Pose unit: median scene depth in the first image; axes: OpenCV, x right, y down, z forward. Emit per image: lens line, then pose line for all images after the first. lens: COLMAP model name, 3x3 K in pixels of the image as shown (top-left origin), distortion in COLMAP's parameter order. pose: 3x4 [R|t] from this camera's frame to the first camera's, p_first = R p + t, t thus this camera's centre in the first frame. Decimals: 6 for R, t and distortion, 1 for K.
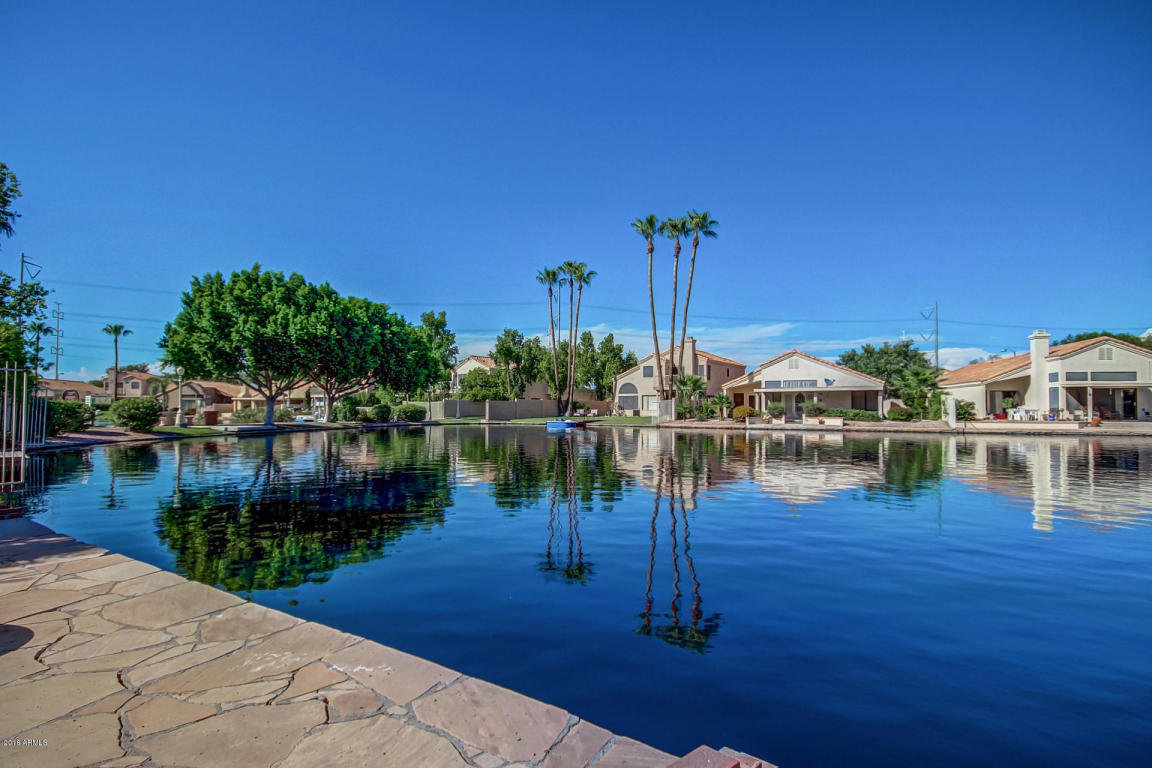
lens RADIAL K [[583.9, 0, 577.1], [0, 583.9, 403.1], [0, 0, 1]] dist [0.013974, 0.002404]
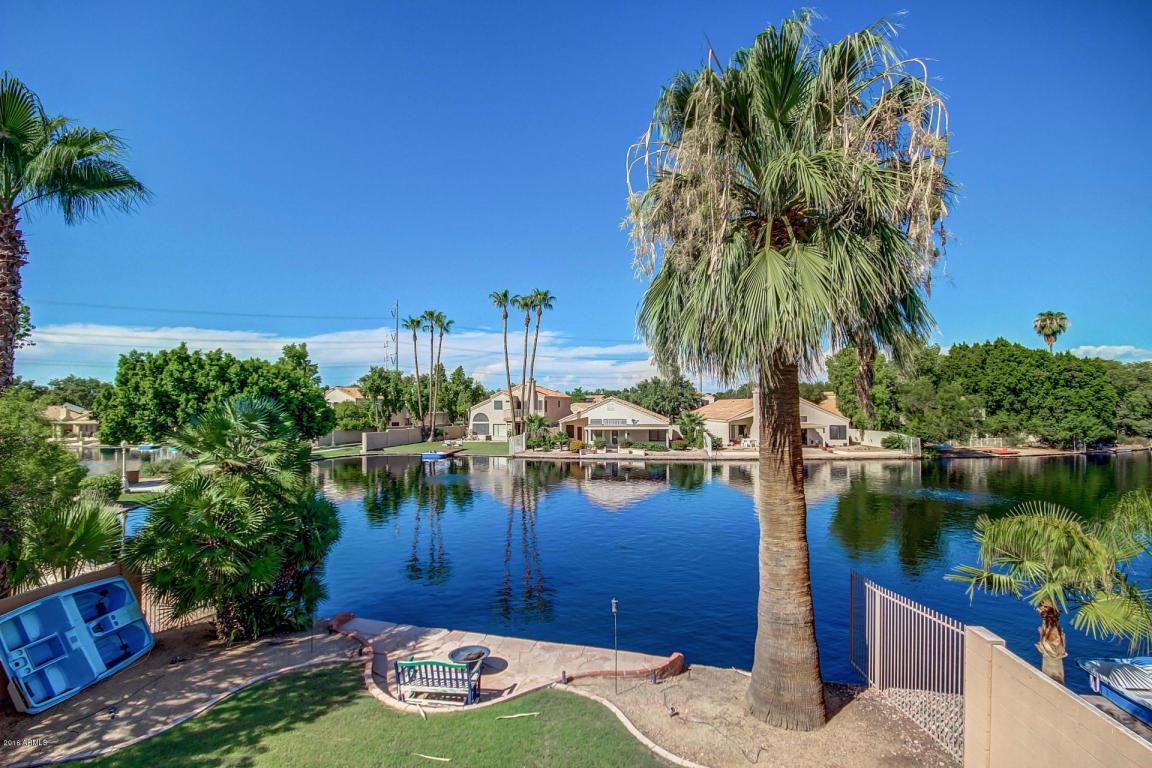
lens RADIAL K [[541.6, 0, 571.6], [0, 541.6, 389.1], [0, 0, 1]] dist [0.007446, -0.006407]
pose [[0.950823, -0.001032, 0.309734, -0.105610], [0.004518, 0.999934, -0.010539, -0.091127], [-0.309703, 0.011420, 0.950765, -0.174846]]
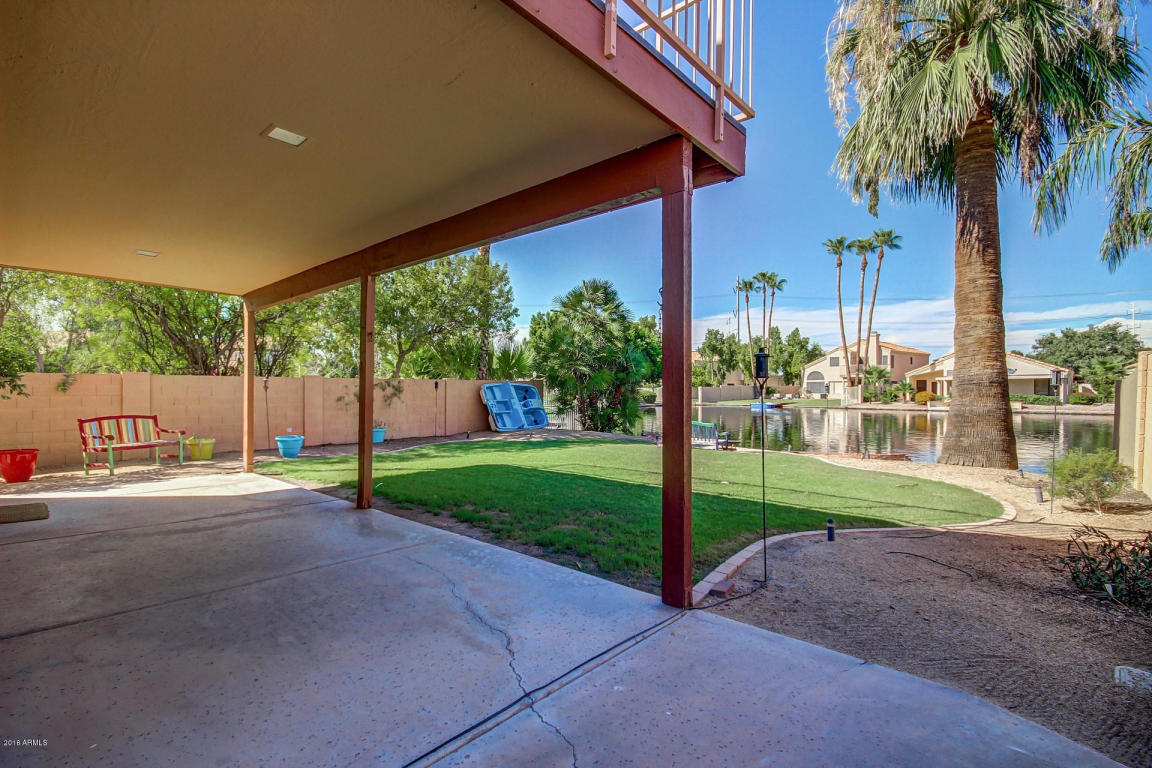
lens RADIAL K [[541.6, 0, 566.1], [0, 541.6, 397.0], [0, 0, 1]] dist [0.007446, -0.006407]
pose [[0.950325, -0.000306, -0.311260, -0.066523], [0.008558, 0.999647, 0.025147, -0.017053], [0.311142, -0.026562, 0.949992, -0.274154]]
